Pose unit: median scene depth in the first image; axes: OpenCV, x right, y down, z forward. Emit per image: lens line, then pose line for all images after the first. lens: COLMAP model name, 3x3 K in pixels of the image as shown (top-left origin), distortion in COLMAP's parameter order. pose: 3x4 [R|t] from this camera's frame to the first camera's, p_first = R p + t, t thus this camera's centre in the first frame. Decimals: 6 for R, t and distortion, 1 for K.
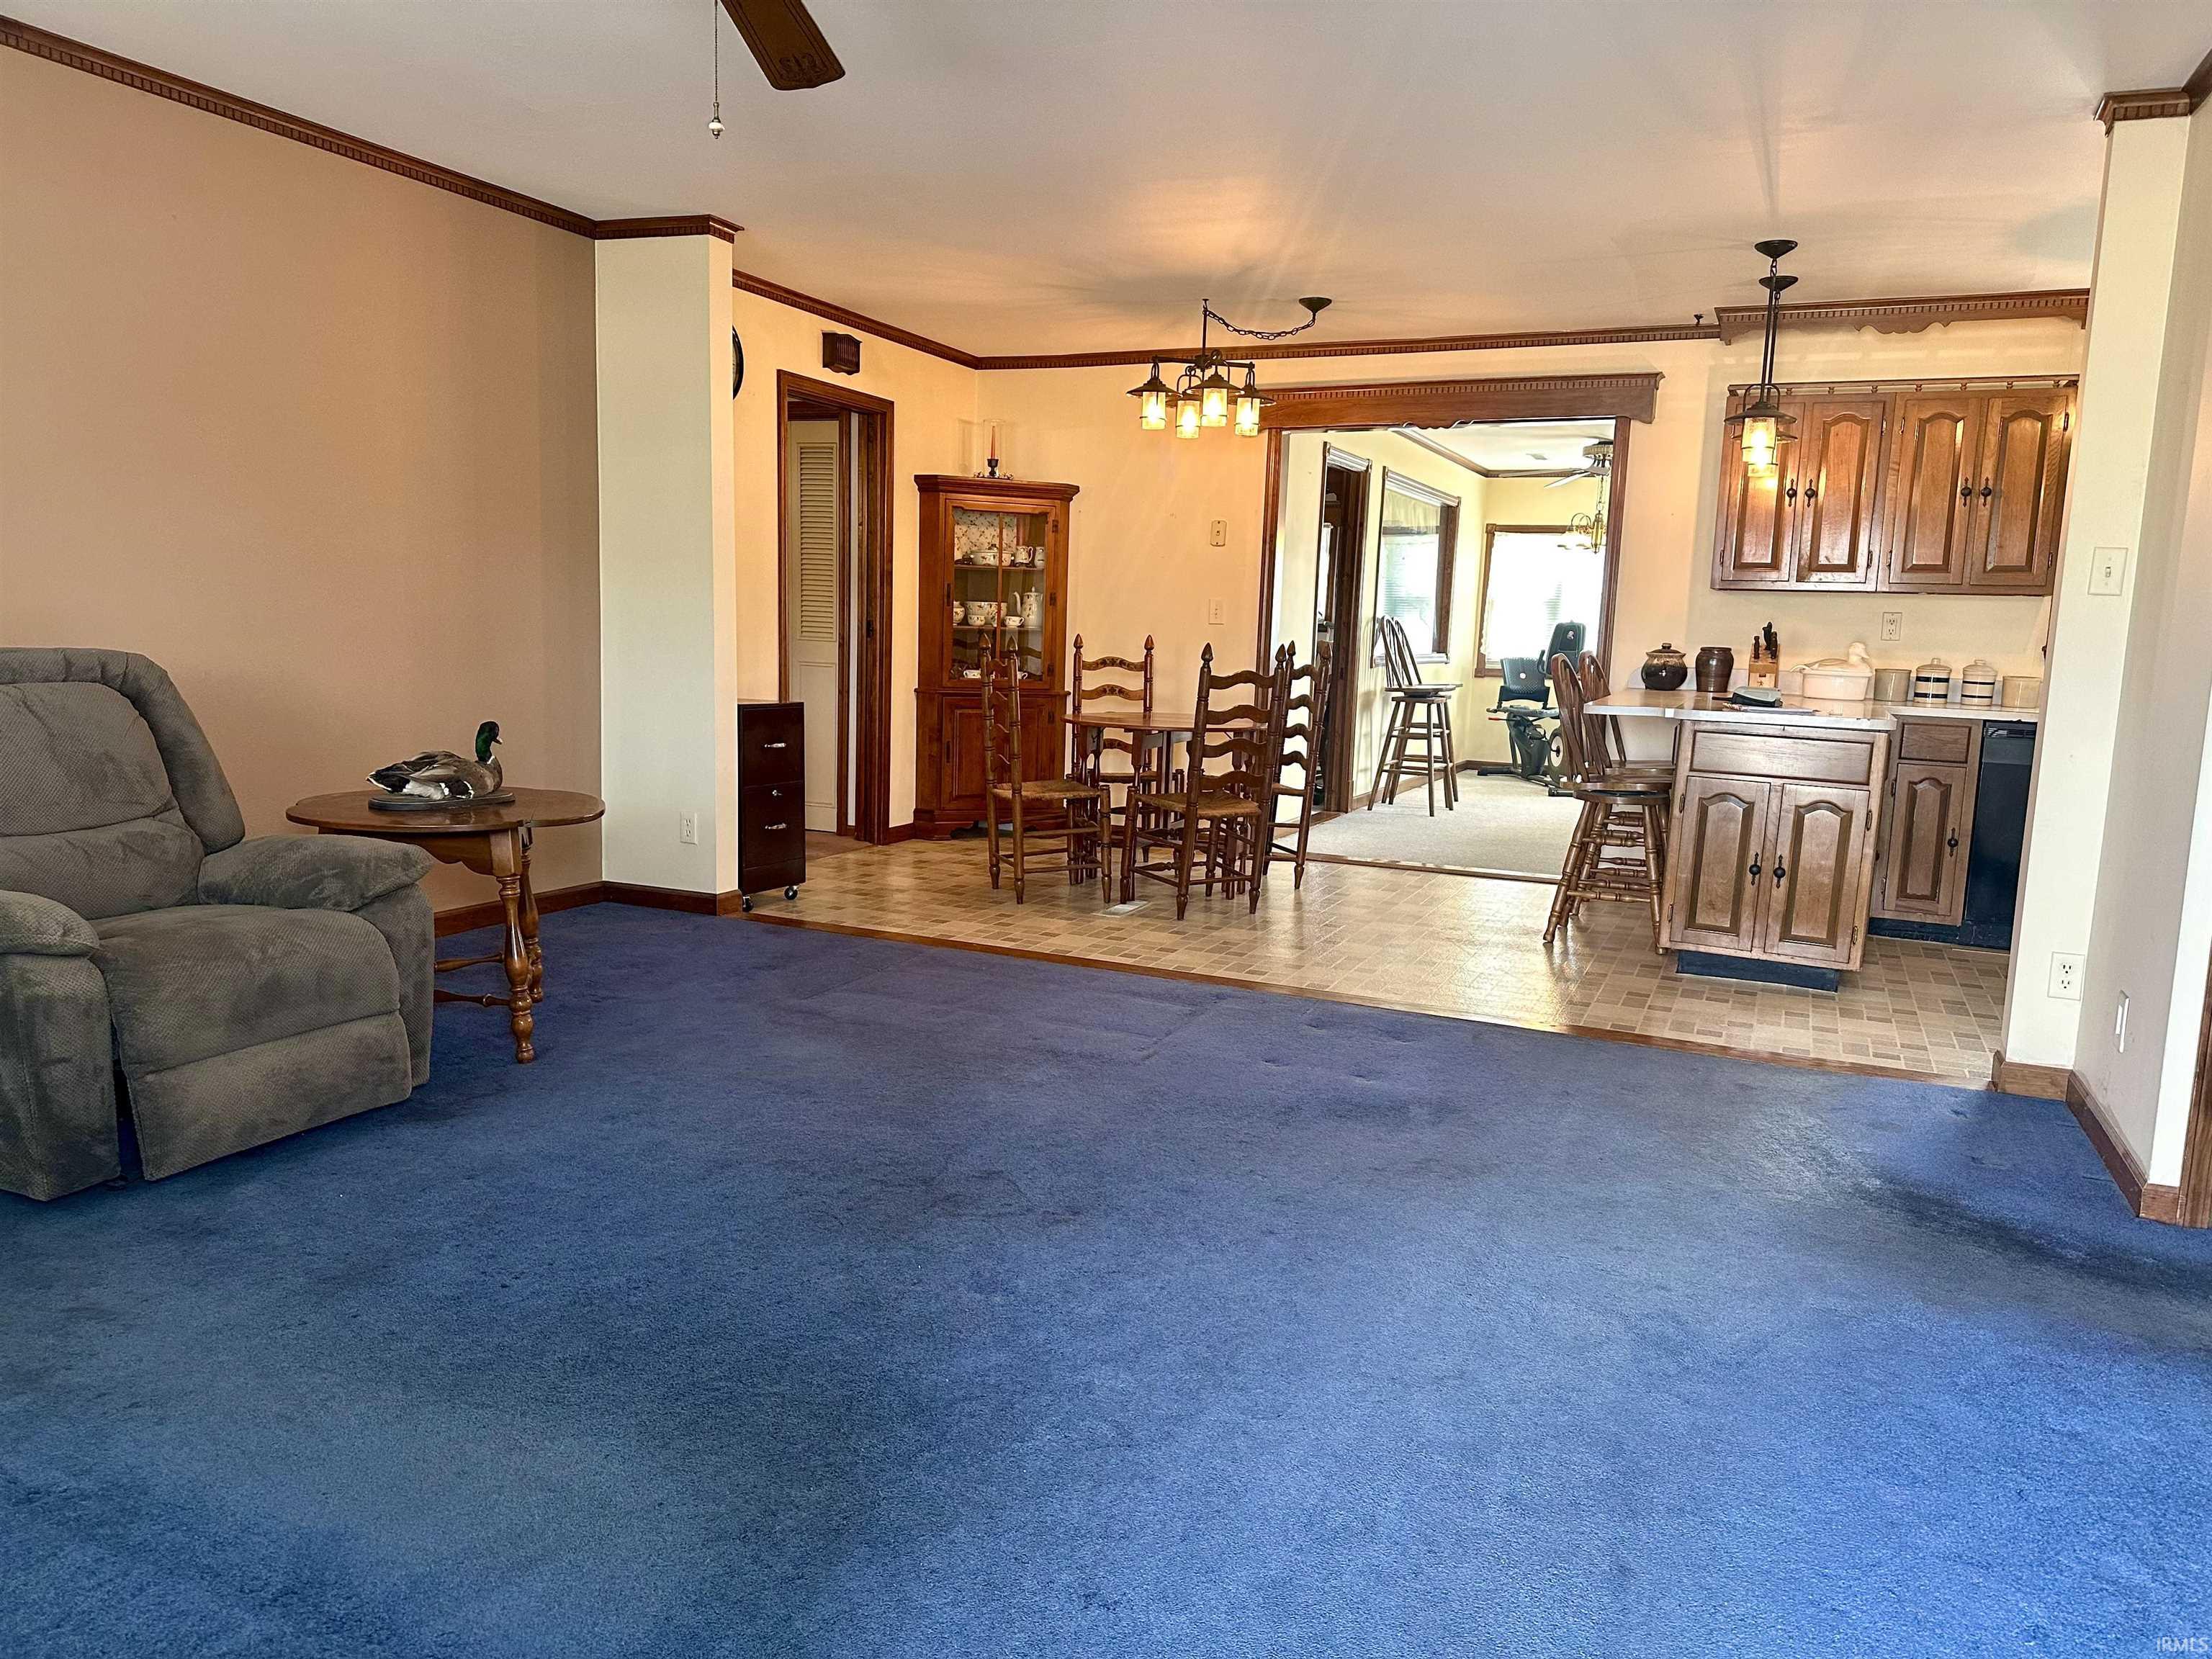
lens RADIAL K [[1552.2, 0, 1079.4], [0, 1552.2, 877.5], [0, 0, 1]] dist [0.038746, -0.052854]
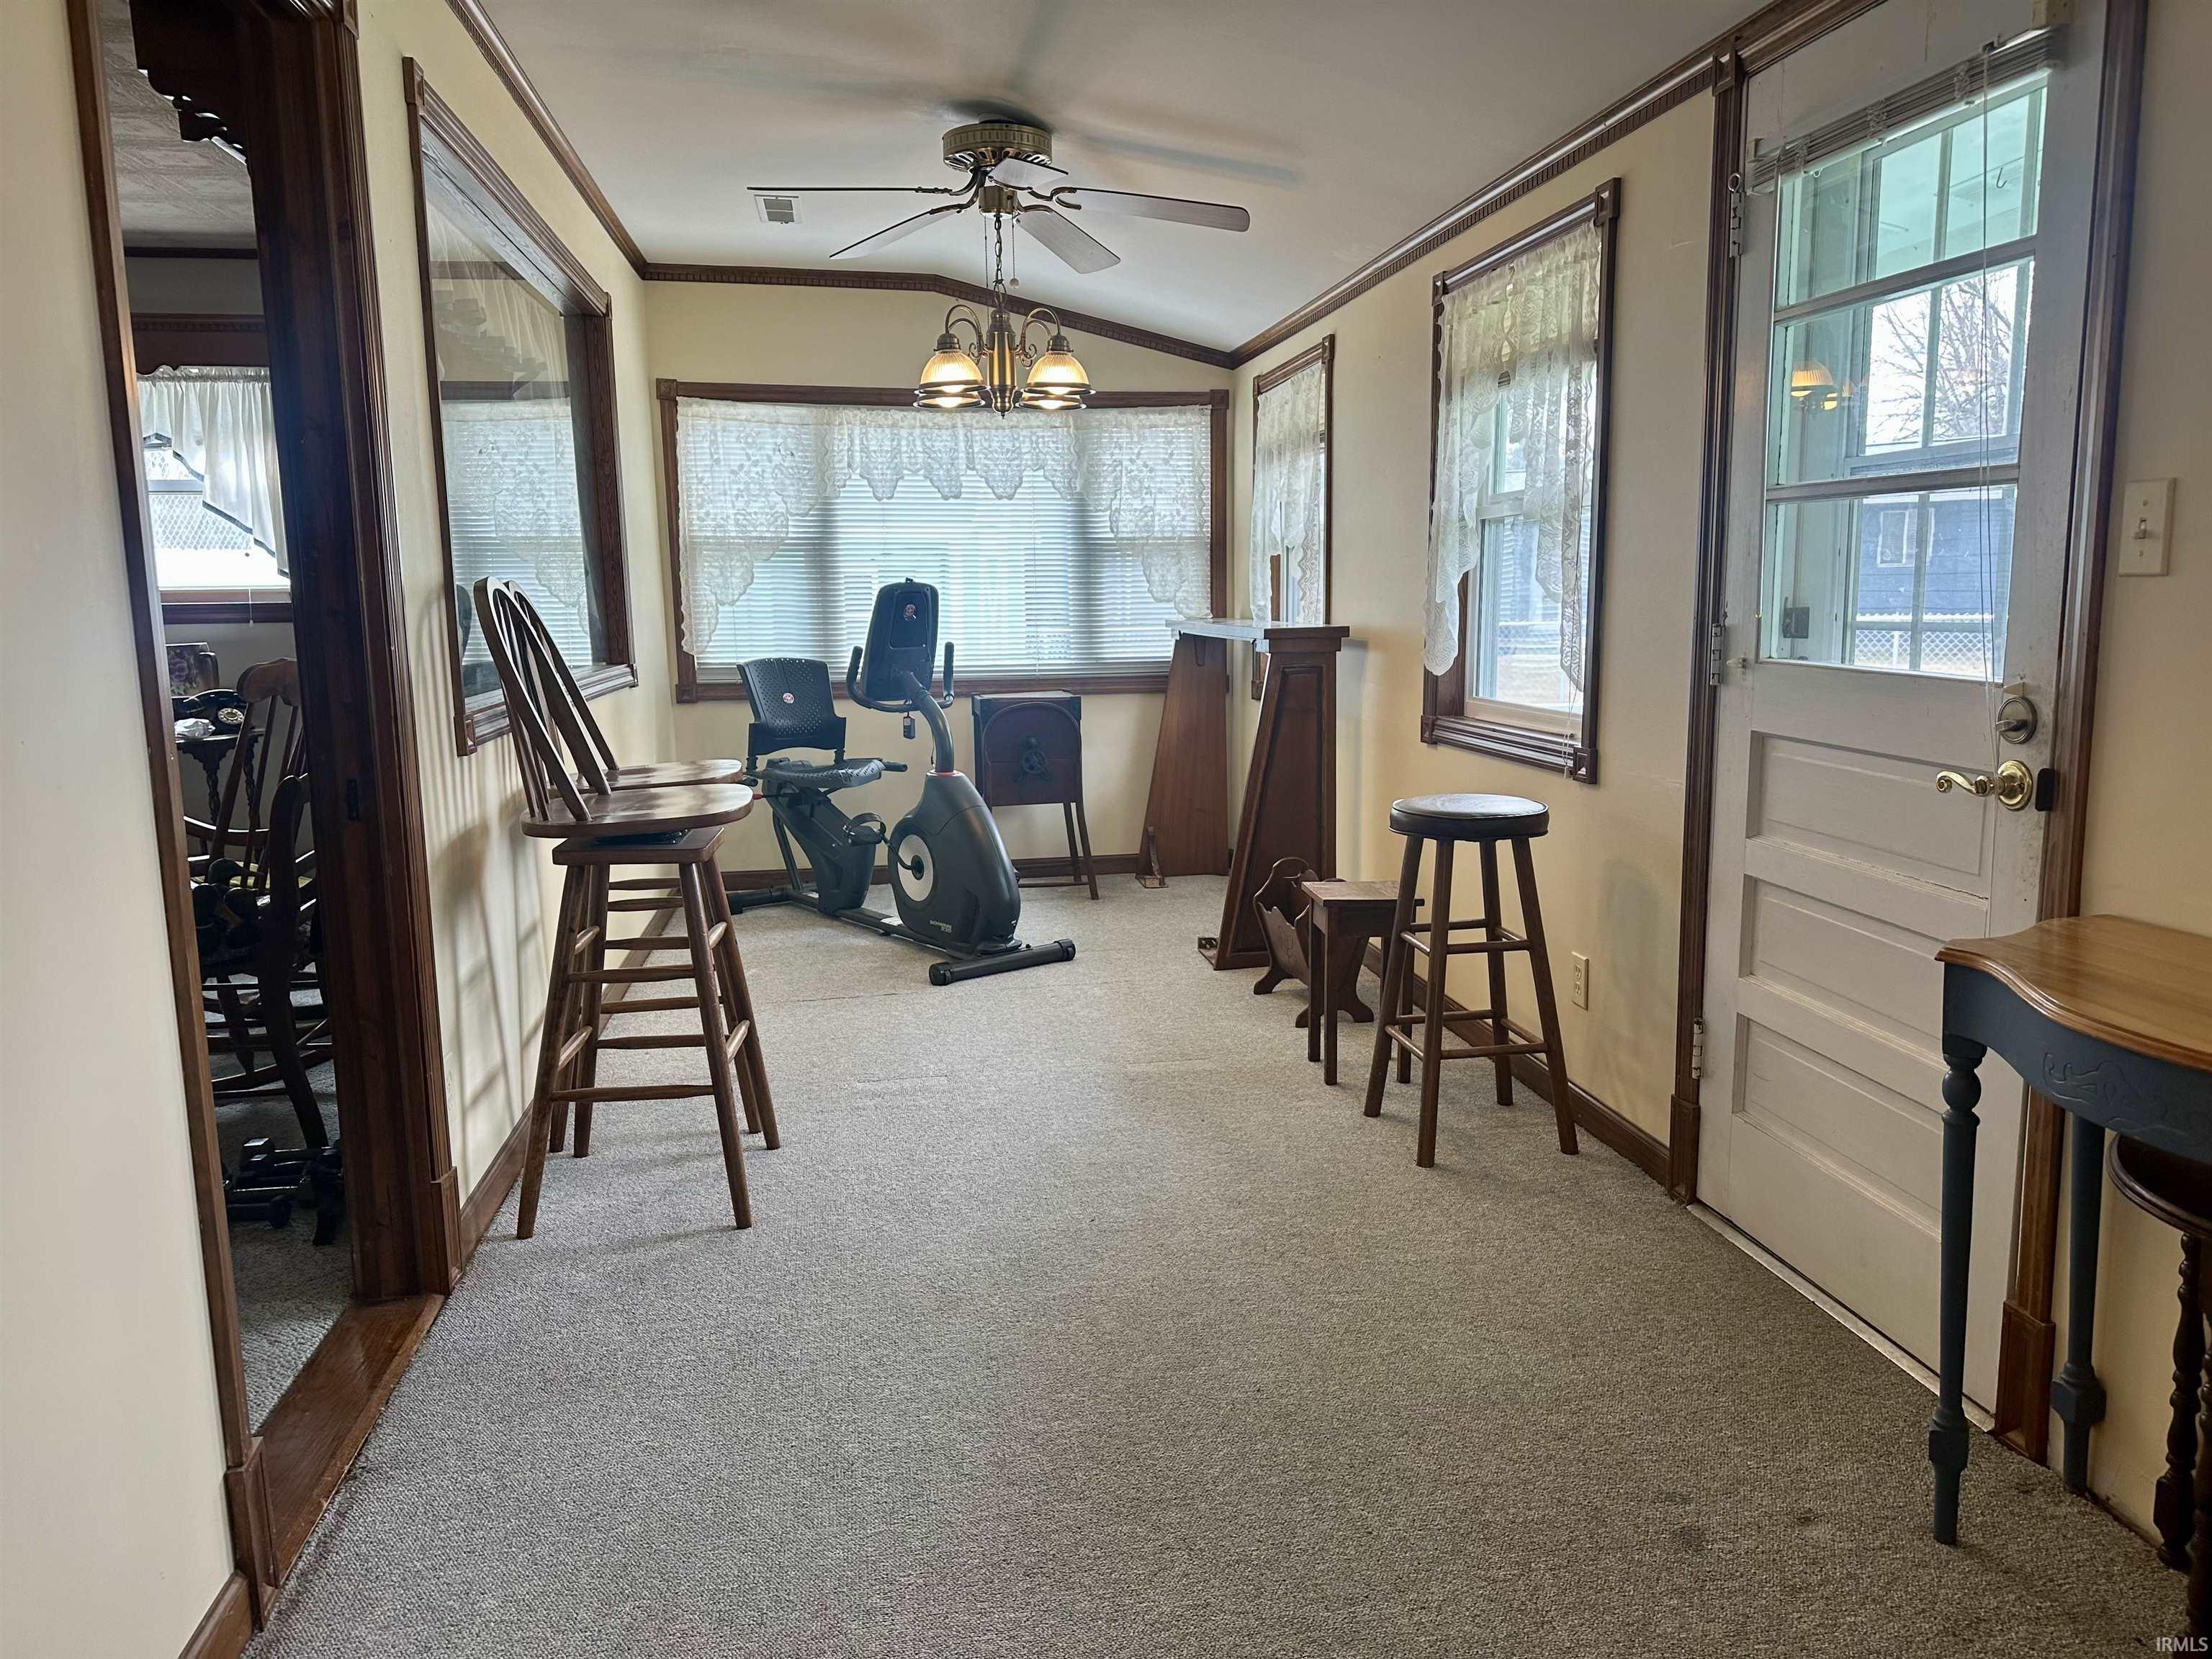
lens RADIAL K [[1552.2, 0, 1138.7], [0, 1552.2, 839.7], [0, 0, 1]] dist [0.038746, -0.052854]
pose [[0.818075, -0.128270, 0.560625, 0.151257], [0.127376, 0.991012, 0.040872, -0.139093], [-0.560829, 0.037973, 0.827060, 0.827395]]
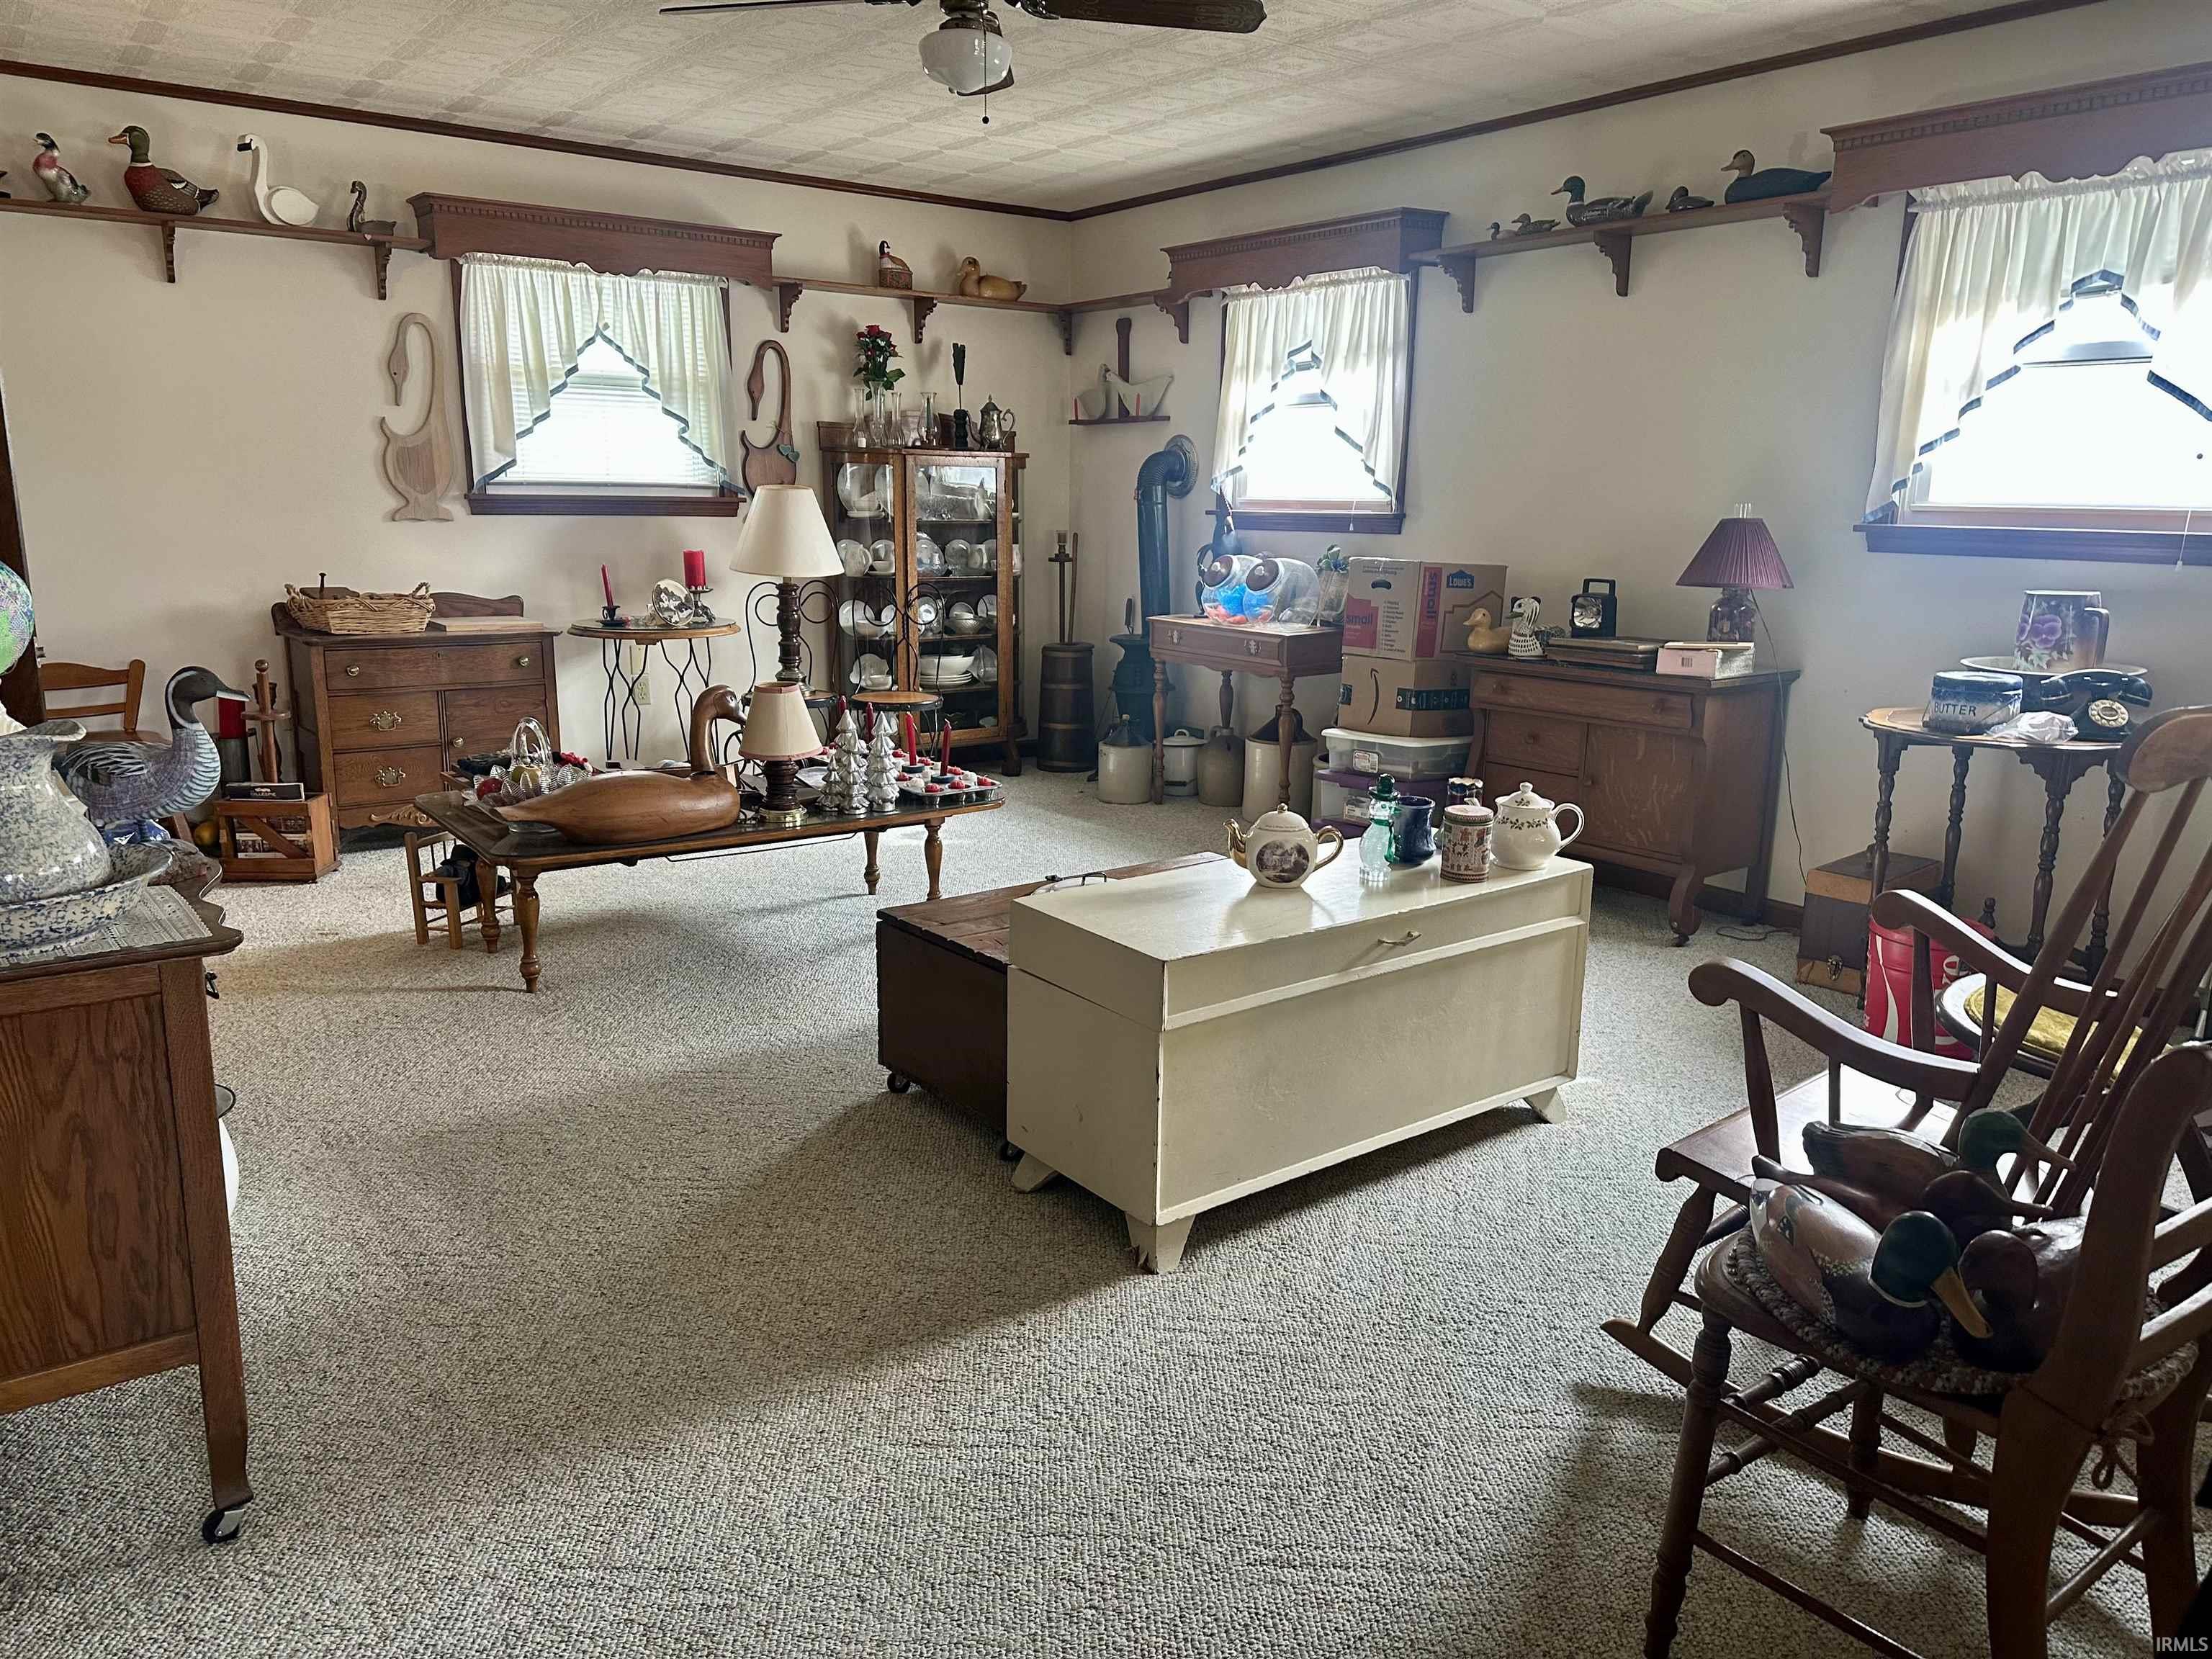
lens RADIAL K [[1552.2, 0, 1100.5], [0, 1552.2, 832.3], [0, 0, 1]] dist [0.038746, -0.052854]
pose [[0.876824, 0.086299, -0.473003, 0.178766], [-0.062458, 0.995869, 0.065915, -0.192728], [0.476738, -0.028253, 0.878592, 1.089998]]
